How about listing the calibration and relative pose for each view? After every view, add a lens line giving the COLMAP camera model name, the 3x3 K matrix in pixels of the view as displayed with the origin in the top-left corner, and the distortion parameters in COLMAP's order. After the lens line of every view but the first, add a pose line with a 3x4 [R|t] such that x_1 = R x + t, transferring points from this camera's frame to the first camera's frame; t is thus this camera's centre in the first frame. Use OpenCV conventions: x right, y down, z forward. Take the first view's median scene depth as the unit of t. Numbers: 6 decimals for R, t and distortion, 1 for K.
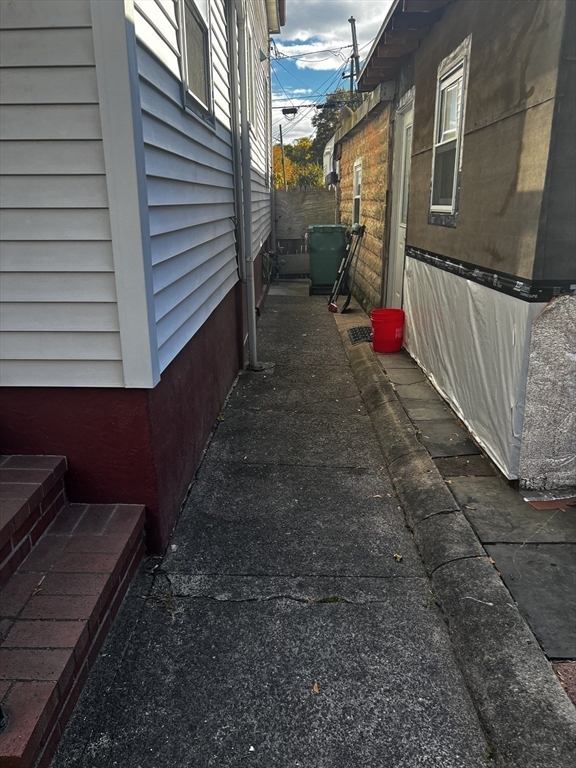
lens RADIAL K [[583.4, 0, 288.0], [0, 583.4, 384.0], [0, 0, 1]] dist [0.061170, -0.001481]
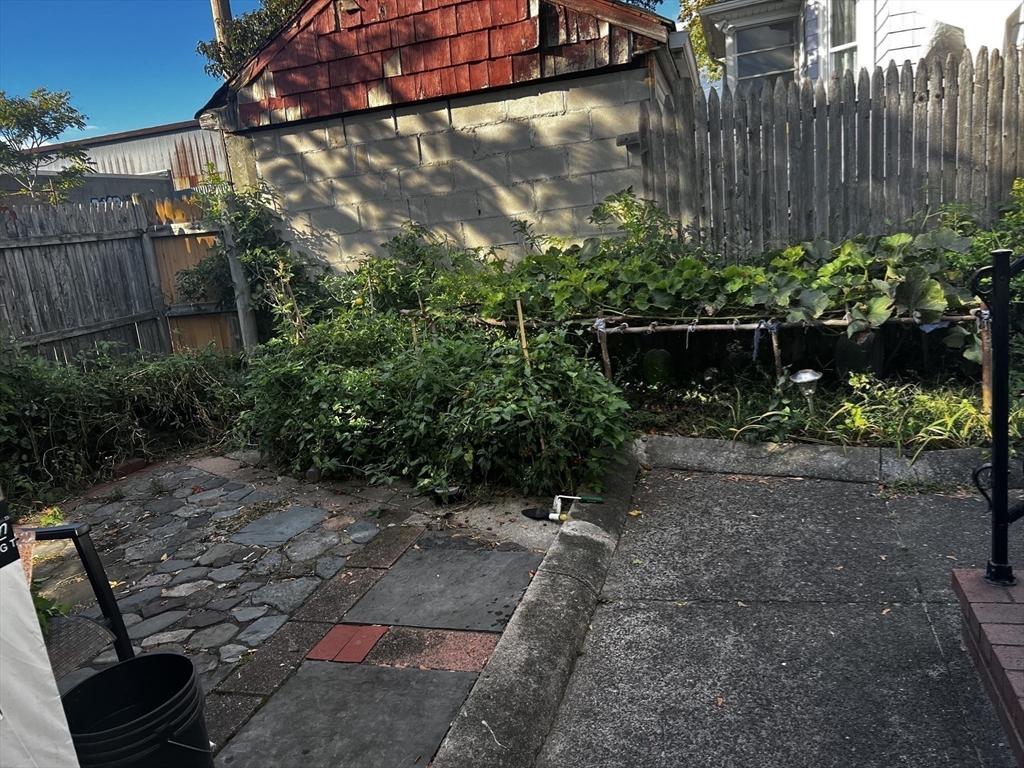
lens RADIAL K [[777.8, 0, 511.4], [0, 777.8, 368.6], [0, 0, 1]] dist [0.061170, -0.001481]
pose [[-0.950459, 0.044942, 0.307585, -0.047577], [0.190968, 0.865169, 0.463695, -0.593586], [-0.245274, 0.499462, -0.830890, 1.834267]]
